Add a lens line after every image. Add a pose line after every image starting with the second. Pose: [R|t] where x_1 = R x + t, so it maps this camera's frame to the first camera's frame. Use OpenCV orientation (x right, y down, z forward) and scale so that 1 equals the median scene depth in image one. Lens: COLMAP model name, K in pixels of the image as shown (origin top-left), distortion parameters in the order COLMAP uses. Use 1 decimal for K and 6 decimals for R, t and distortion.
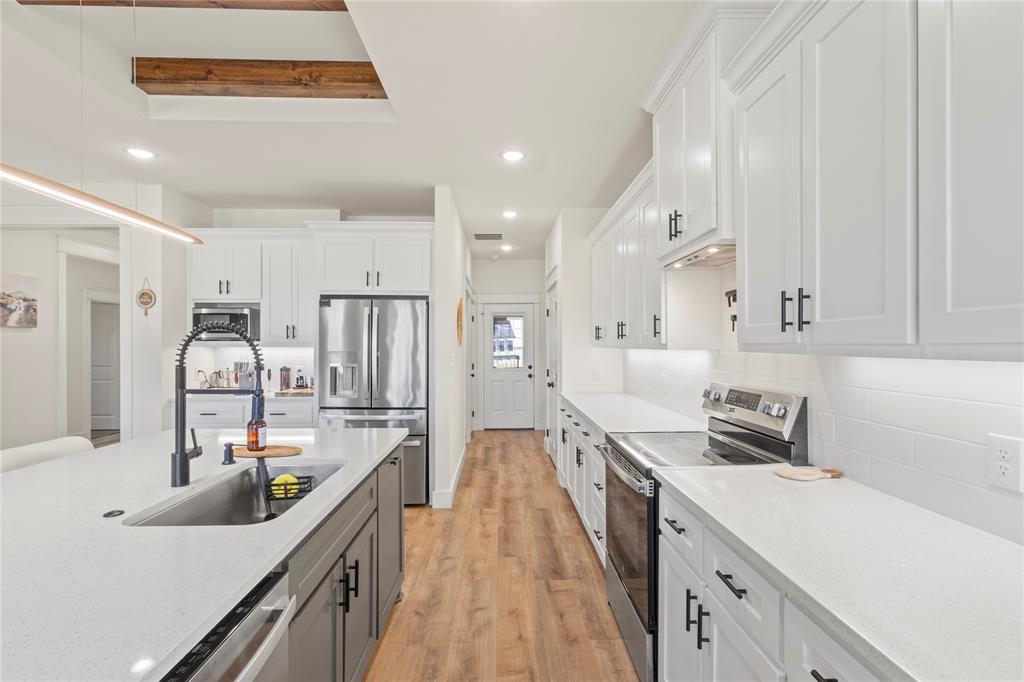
lens RADIAL K [[472.8, 0, 510.2], [0, 472.8, 344.8], [0, 0, 1]] dist [0.002700, 0.000550]
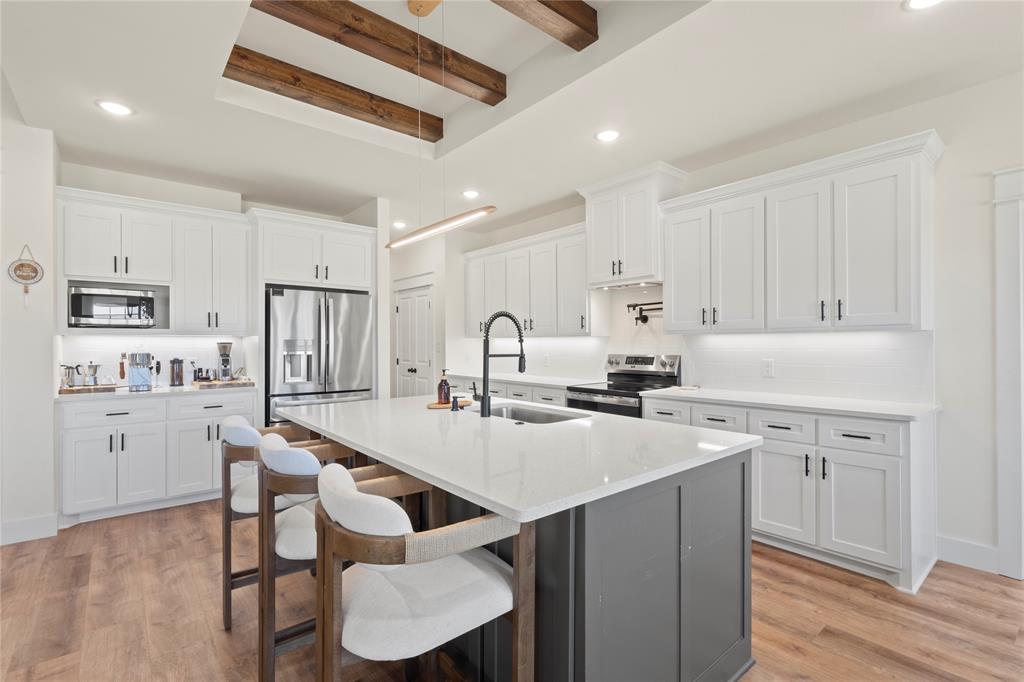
lens RADIAL K [[472.8, 0, 511.7], [0, 472.8, 339.8], [0, 0, 1]] dist [0.002700, 0.000550]
pose [[0.778969, 0.000945, 0.627062, -0.637588], [0.003761, 0.999974, -0.006179, 0.021928], [-0.627052, 0.007171, 0.778945, -0.103760]]
